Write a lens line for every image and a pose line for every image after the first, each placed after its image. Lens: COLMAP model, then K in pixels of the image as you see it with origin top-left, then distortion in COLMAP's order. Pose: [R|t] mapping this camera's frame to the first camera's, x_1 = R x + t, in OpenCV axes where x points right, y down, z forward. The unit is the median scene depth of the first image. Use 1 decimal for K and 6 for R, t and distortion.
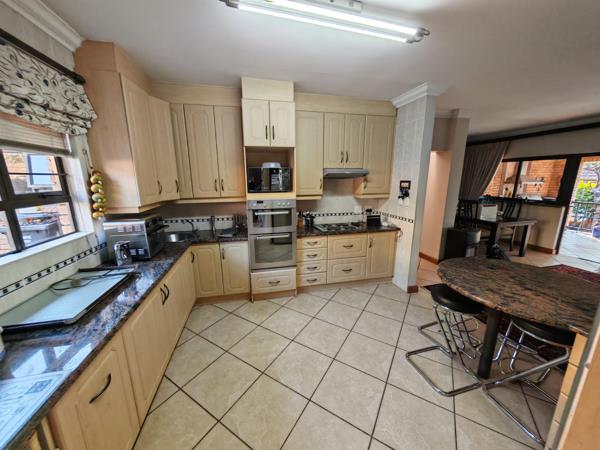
lens RADIAL K [[225.6, 0, 299.0], [0, 225.6, 226.0], [0, 0, 1]] dist [-0.004212, 0.000223]
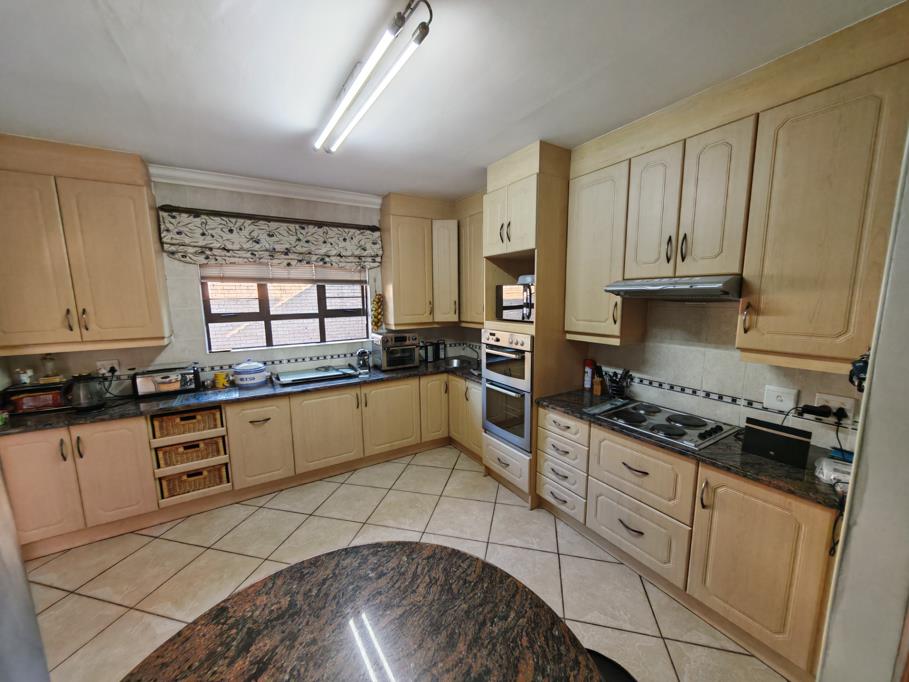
lens RADIAL K [[341.8, 0, 451.9], [0, 341.8, 341.7], [0, 0, 1]] dist [-0.004212, 0.000223]
pose [[0.315684, 0.129432, -0.939995, 1.304146], [-0.185568, 0.979945, 0.072613, -0.230962], [0.930542, 0.151511, 0.333371, 0.913626]]
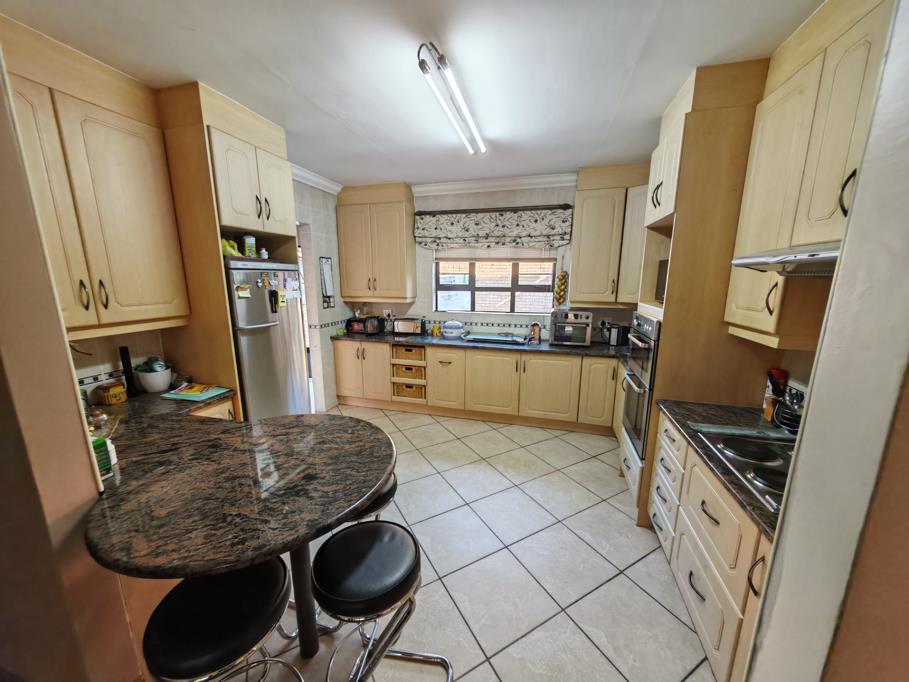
lens RADIAL K [[341.8, 0, 450.0], [0, 341.8, 340.5], [0, 0, 1]] dist [-0.004212, 0.000223]
pose [[-0.491336, 0.165447, -0.855112, 1.437828], [-0.179058, 0.941633, 0.285071, -0.367736], [0.852366, 0.293181, -0.433033, 1.665961]]
